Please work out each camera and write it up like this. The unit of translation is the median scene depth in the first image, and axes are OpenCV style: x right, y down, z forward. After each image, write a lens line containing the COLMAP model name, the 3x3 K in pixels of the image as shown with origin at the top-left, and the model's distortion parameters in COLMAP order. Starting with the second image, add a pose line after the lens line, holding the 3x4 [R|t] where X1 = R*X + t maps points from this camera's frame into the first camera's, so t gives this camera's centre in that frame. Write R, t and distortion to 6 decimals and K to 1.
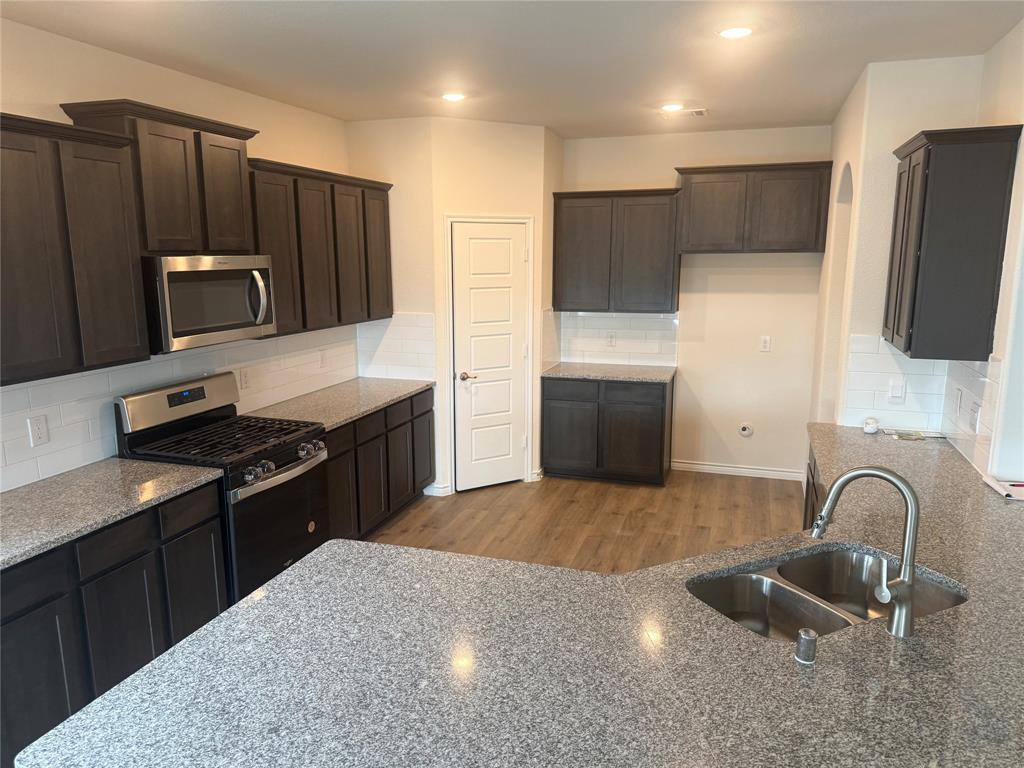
lens RADIAL K [[723.0, 0, 506.5], [0, 723.0, 388.2], [0, 0, 1]] dist [0.117299, -0.179308]
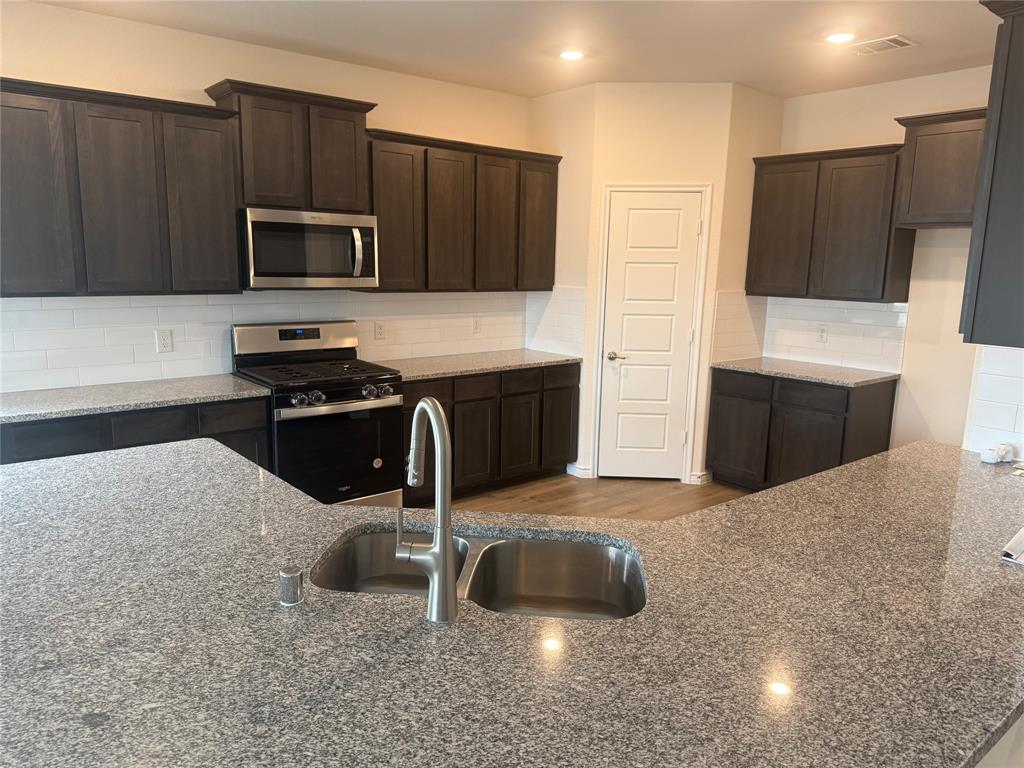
lens RADIAL K [[723.0, 0, 506.5], [0, 723.0, 388.2], [0, 0, 1]] dist [0.117299, -0.179308]
pose [[0.843032, 0.114739, -0.525482, 0.341805], [-0.121928, 0.992315, 0.021063, 0.023585], [0.523861, 0.046314, 0.850544, 0.127089]]
